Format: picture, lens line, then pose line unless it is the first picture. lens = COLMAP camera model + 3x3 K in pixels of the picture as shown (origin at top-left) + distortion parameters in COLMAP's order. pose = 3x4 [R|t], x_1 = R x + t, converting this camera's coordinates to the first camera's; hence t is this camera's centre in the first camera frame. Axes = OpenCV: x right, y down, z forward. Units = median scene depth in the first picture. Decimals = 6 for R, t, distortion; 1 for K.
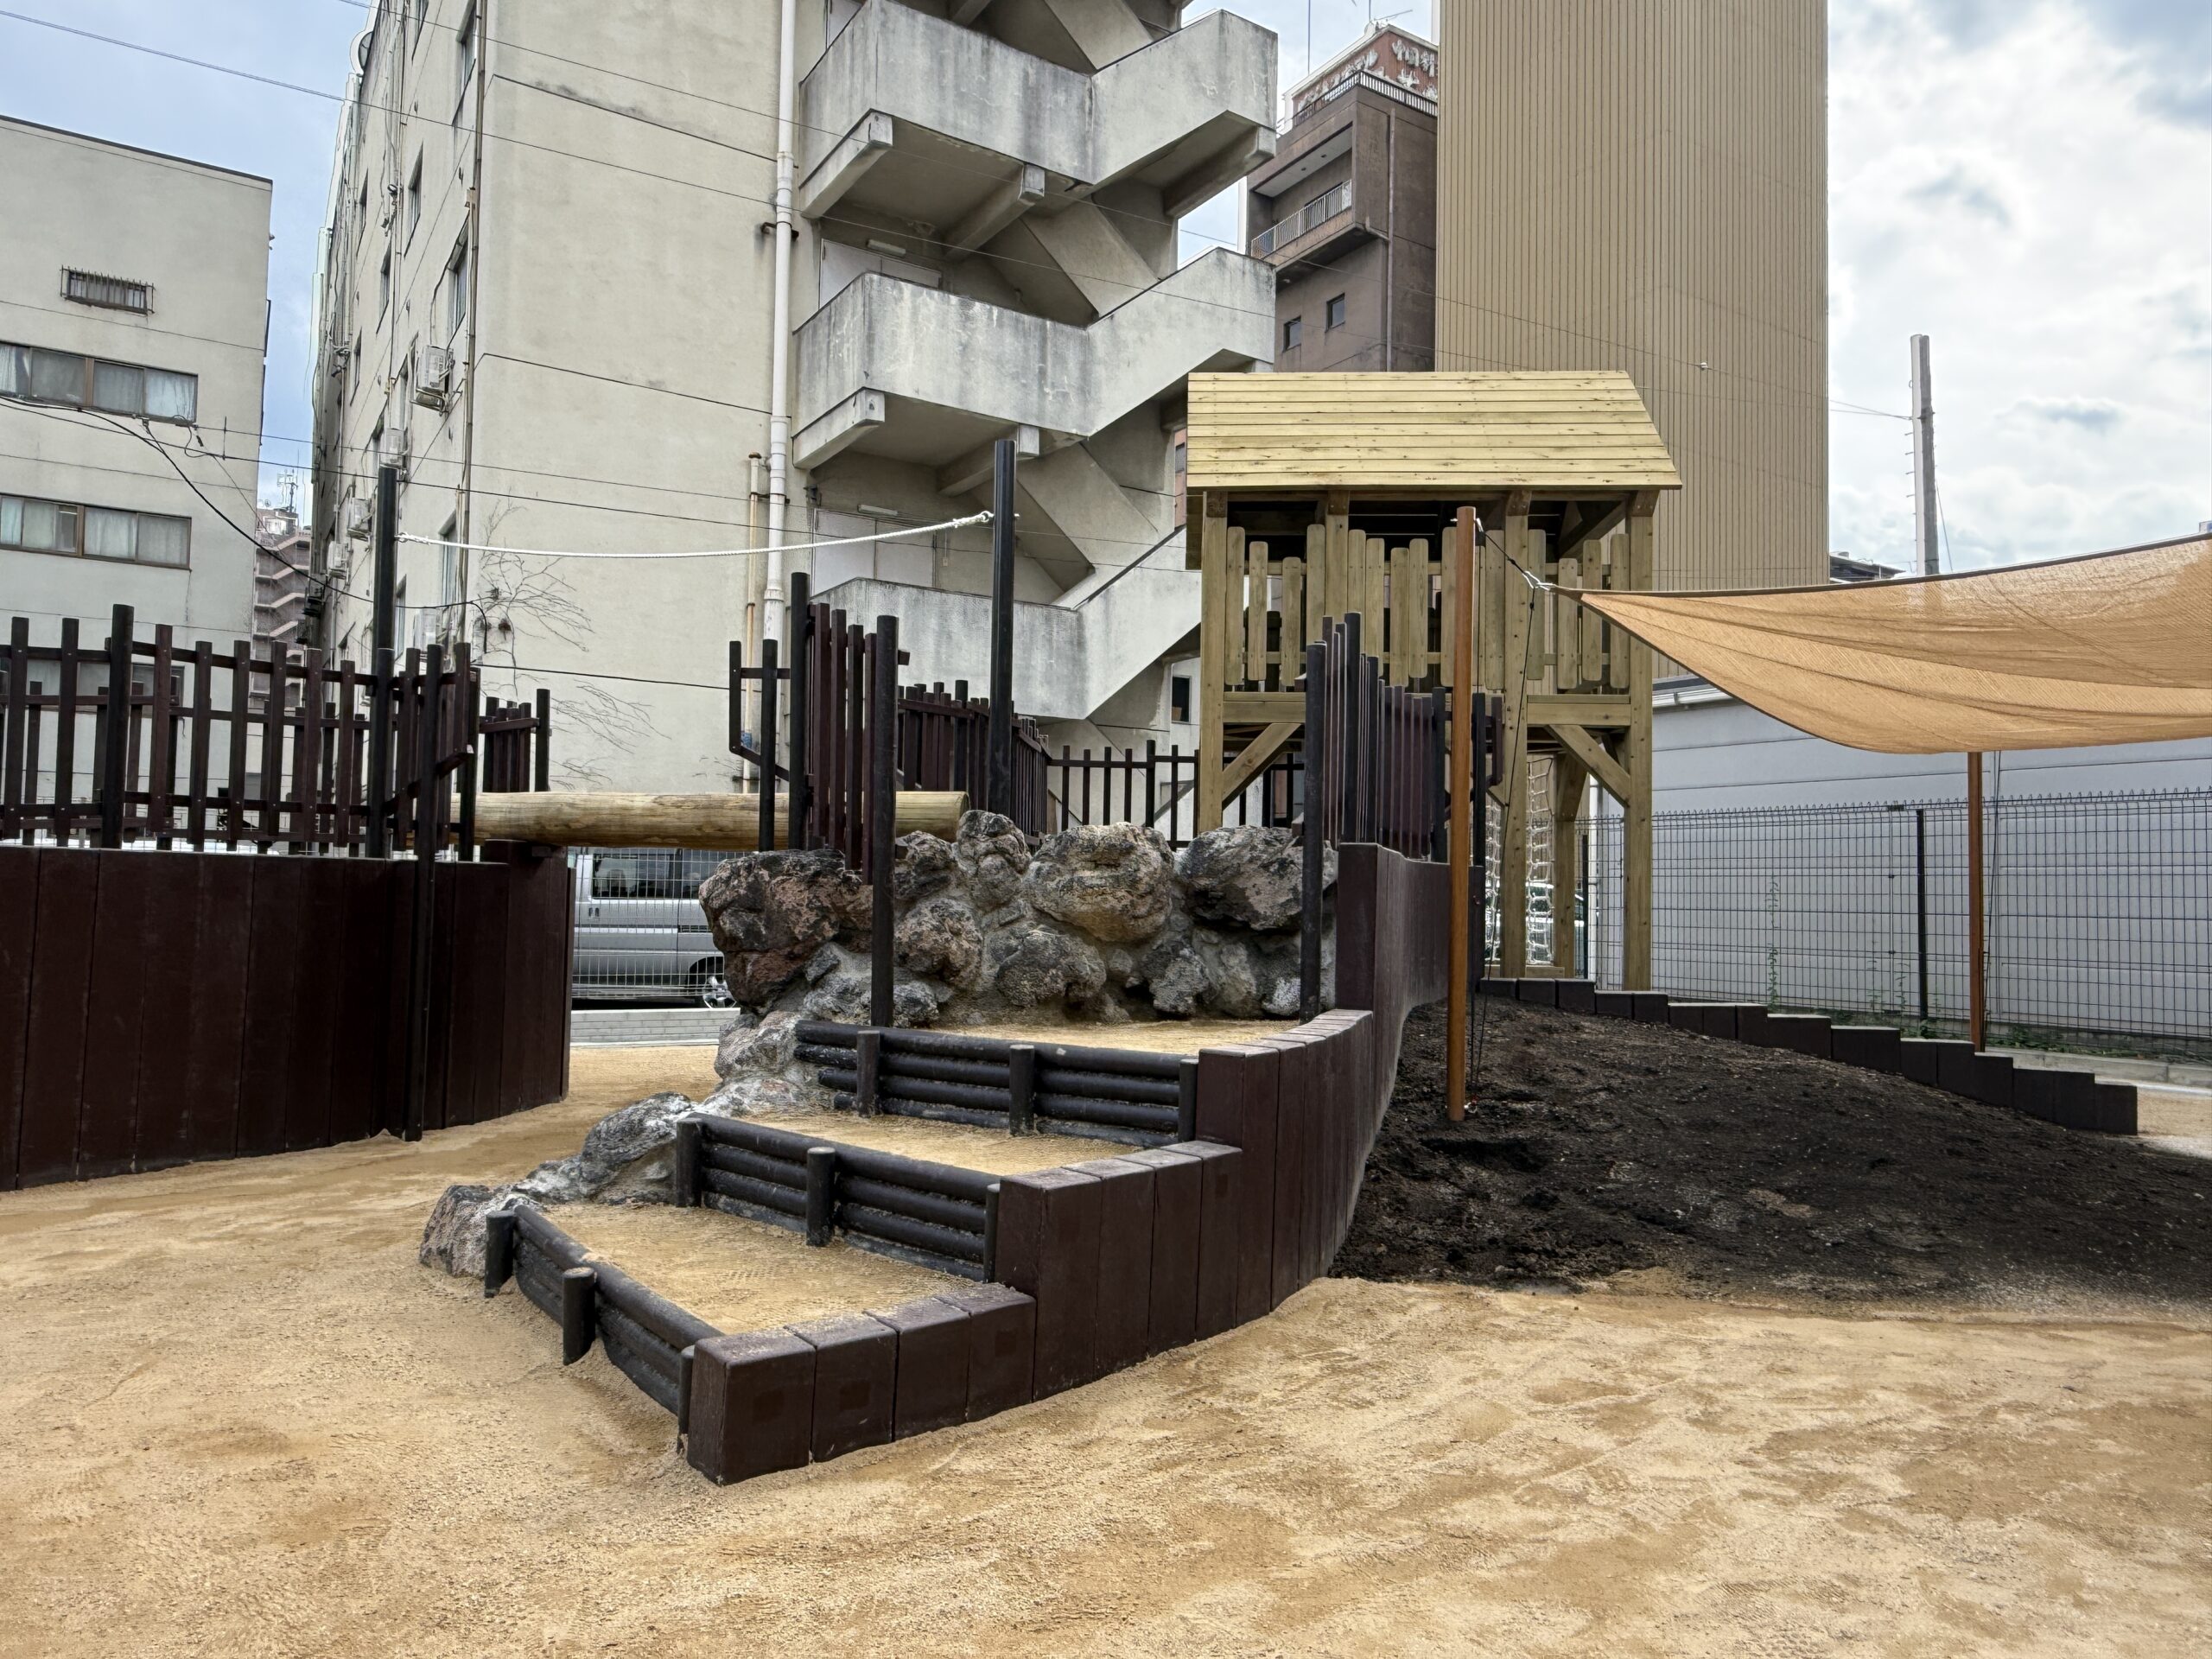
lens RADIAL K [[1421.4, 0, 1100.5], [0, 1421.4, 826.9], [0, 0, 1]] dist [0.005033, -0.001813]
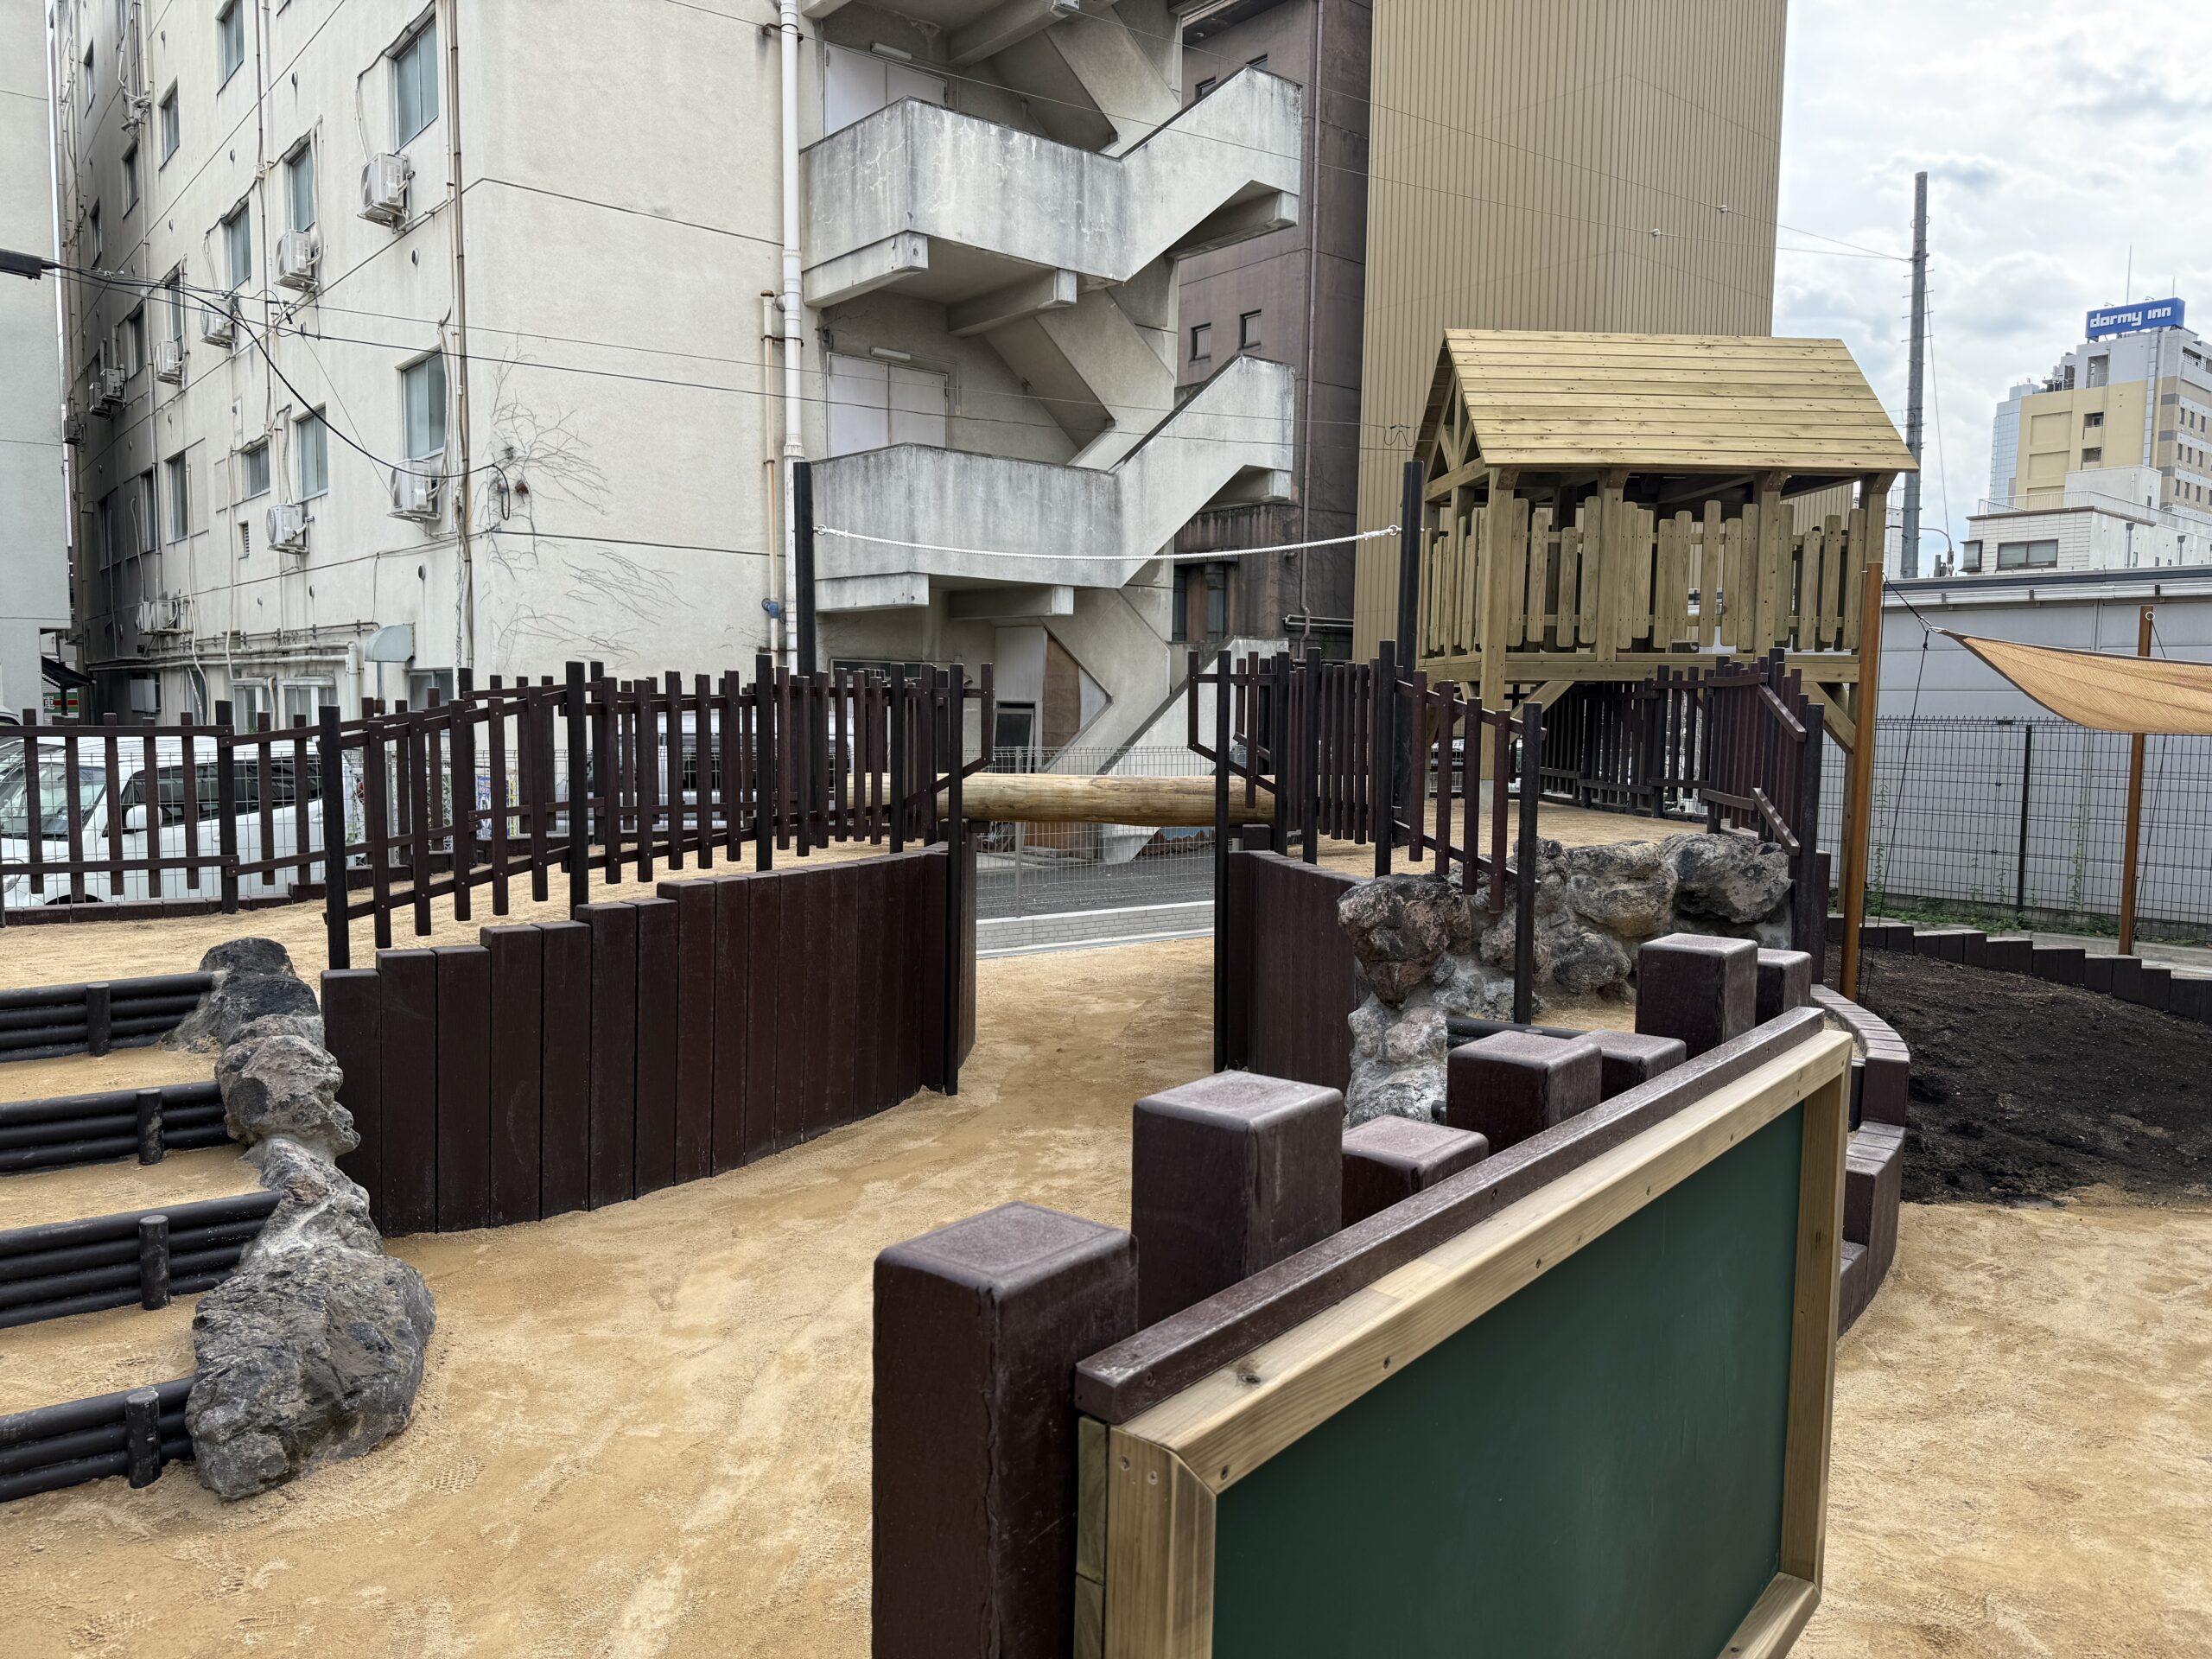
lens RADIAL K [[1568.4, 0, 1095.4], [0, 1568.4, 831.5], [0, 0, 1]] dist [0.035758, -0.034410]
pose [[0.992273, -0.017604, 0.122819, -0.177230], [0.001212, 0.991212, 0.132276, -0.054951], [-0.124069, -0.131105, 0.983574, -0.082376]]
